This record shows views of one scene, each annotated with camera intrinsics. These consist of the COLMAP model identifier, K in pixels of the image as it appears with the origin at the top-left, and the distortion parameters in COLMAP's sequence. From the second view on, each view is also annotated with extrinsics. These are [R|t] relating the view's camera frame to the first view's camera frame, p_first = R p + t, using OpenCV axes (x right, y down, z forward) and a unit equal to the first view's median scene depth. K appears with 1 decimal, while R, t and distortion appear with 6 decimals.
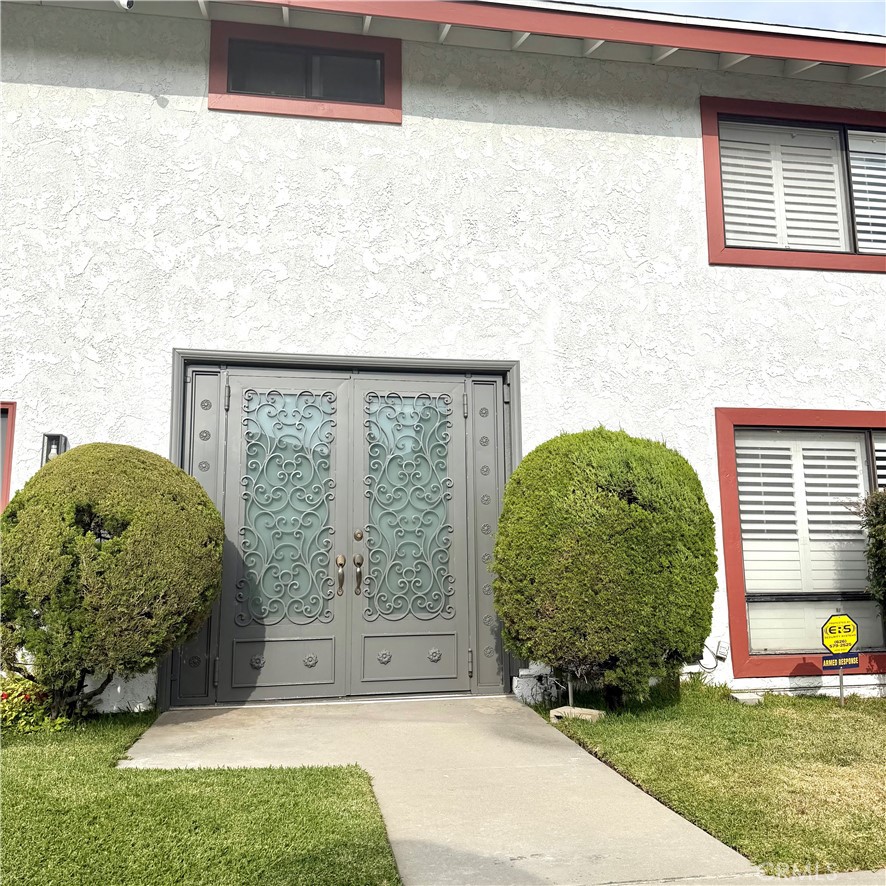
lens RADIAL K [[831.5, 0, 448.6], [0, 831.5, 445.5], [0, 0, 1]] dist [0.024309, 0.000000]
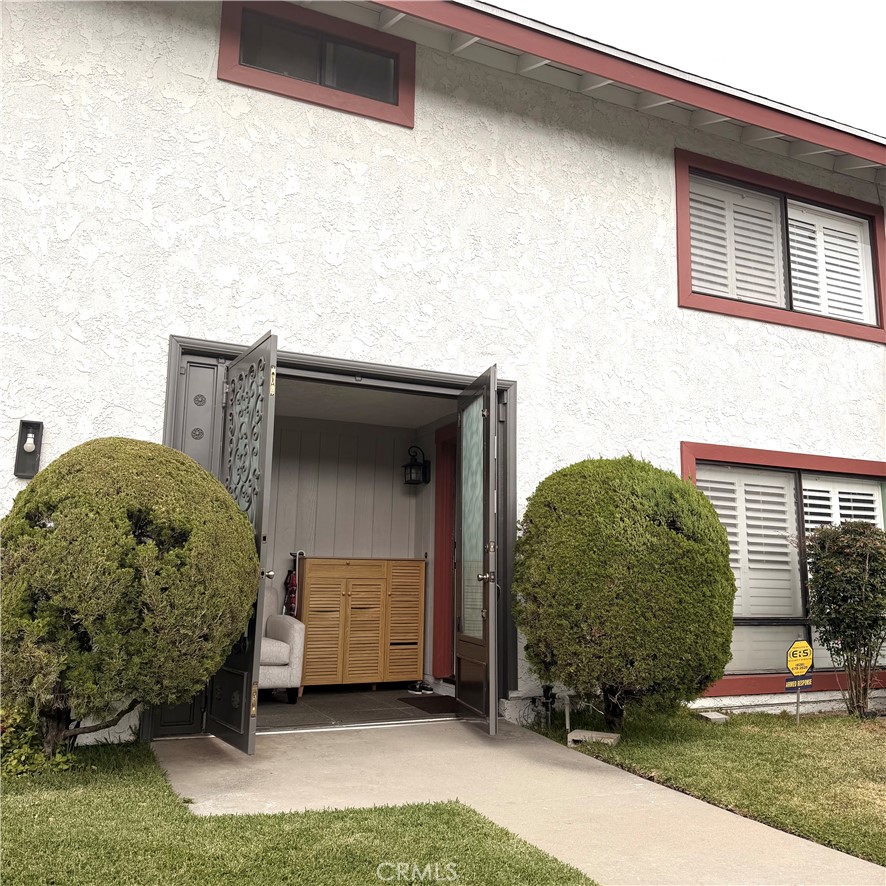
lens RADIAL K [[831.5, 0, 445.1], [0, 831.5, 439.6], [0, 0, 1]] dist [0.024309, 0.000000]
pose [[0.965110, 0.070844, 0.252077, -0.253668], [-0.067218, 0.997474, -0.022978, -0.003186], [-0.253068, 0.005232, 0.967434, 0.052049]]
